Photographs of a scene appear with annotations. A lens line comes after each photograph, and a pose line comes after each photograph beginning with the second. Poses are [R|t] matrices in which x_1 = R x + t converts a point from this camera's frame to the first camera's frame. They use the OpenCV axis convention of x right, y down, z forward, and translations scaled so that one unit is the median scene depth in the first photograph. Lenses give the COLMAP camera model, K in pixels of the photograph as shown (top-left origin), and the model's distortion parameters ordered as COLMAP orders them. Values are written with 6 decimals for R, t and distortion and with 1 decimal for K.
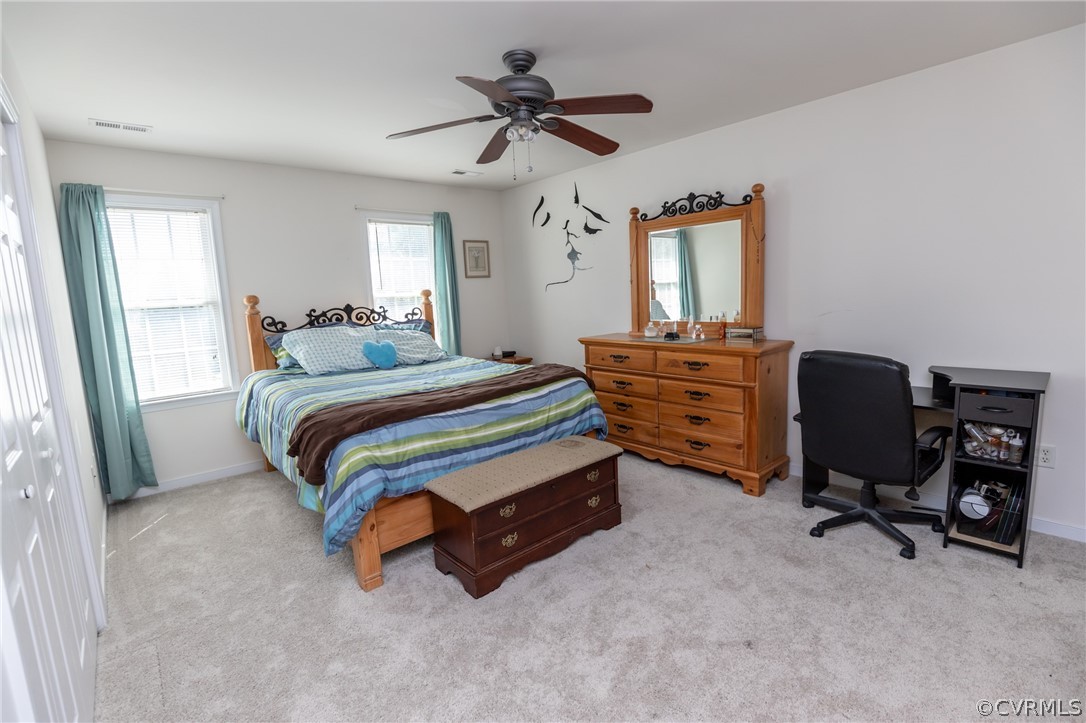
lens RADIAL K [[495.0, 0, 542.6], [0, 495.0, 363.2], [0, 0, 1]] dist [-0.037411, 0.007376]
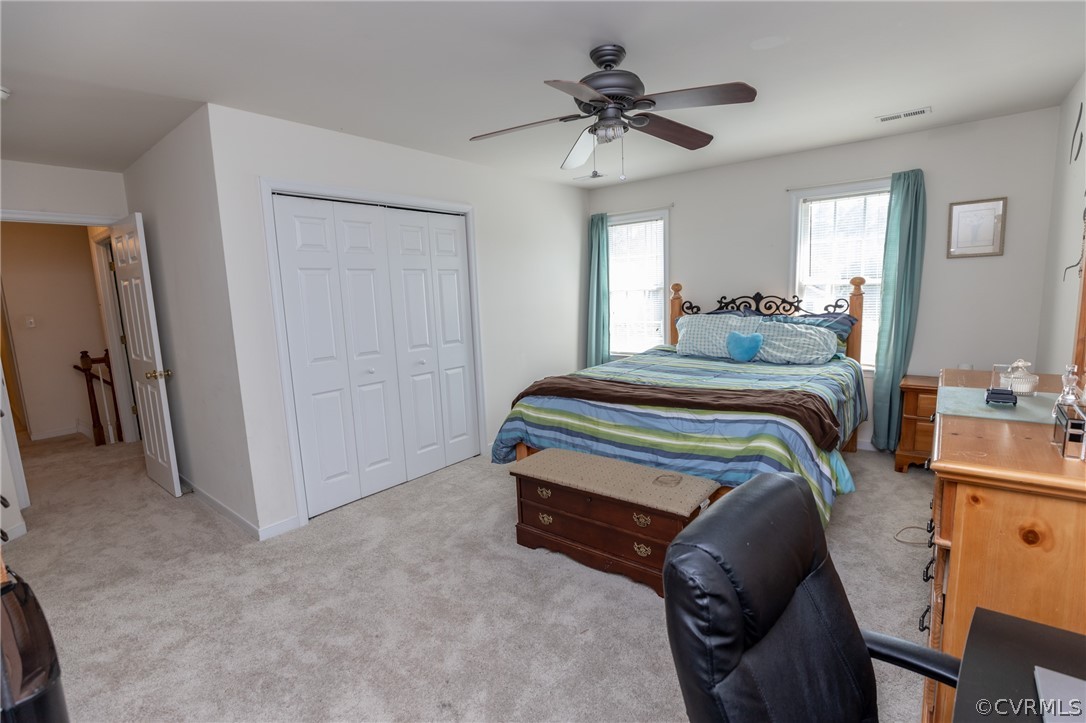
lens RADIAL K [[495.0, 0, 542.7], [0, 495.0, 358.3], [0, 0, 1]] dist [-0.037411, 0.007376]
pose [[0.166424, 0.169353, -0.971402, 0.565458], [-0.106226, 0.982487, 0.153087, -0.103687], [0.980316, 0.077710, 0.181499, 0.438854]]
